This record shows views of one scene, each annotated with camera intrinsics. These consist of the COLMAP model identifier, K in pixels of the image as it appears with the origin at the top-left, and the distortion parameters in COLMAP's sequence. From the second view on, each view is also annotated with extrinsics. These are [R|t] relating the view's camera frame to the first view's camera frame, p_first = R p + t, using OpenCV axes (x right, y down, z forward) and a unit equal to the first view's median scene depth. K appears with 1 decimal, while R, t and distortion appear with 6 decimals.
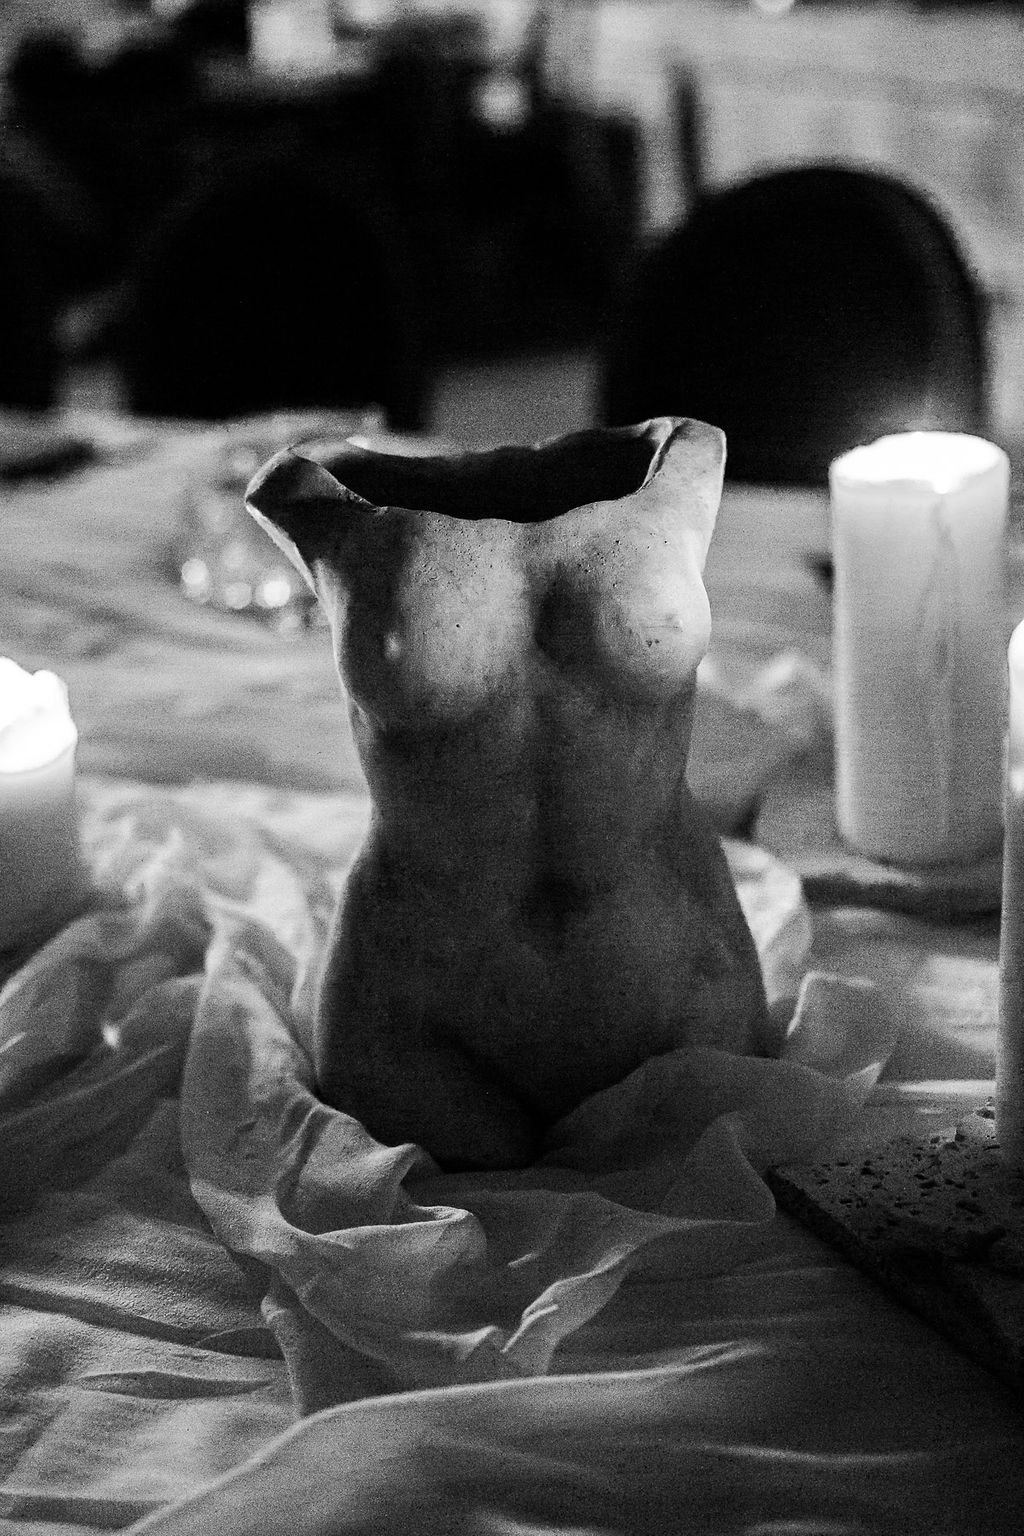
lens RADIAL K [[2403.9, 0, 512.0], [0, 2403.9, 768.0], [0, 0, 1]] dist [0.007471, -0.030331]
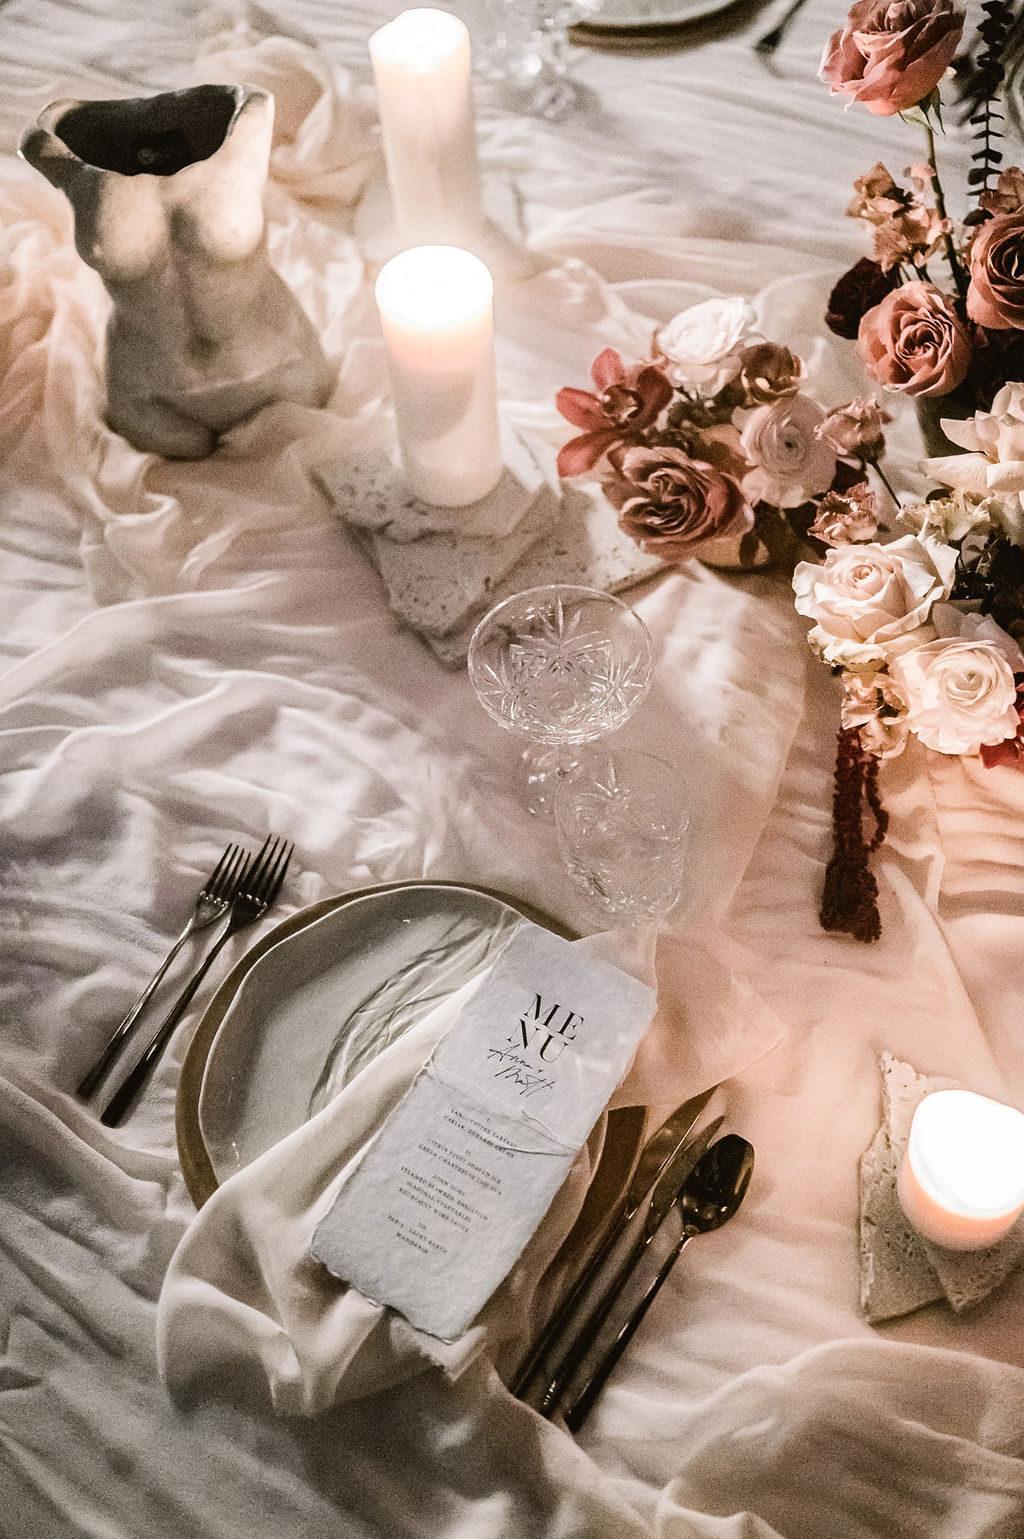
lens RADIAL K [[1518.9, 0, 512.0], [0, 1518.9, 769.5], [0, 0, 1]] dist [0.006012, 0.016313]
pose [[0.996666, -0.035273, 0.073578, 0.184025], [-0.007571, 0.857865, 0.513819, -0.325982], [-0.081244, -0.512663, 0.854737, -0.356920]]
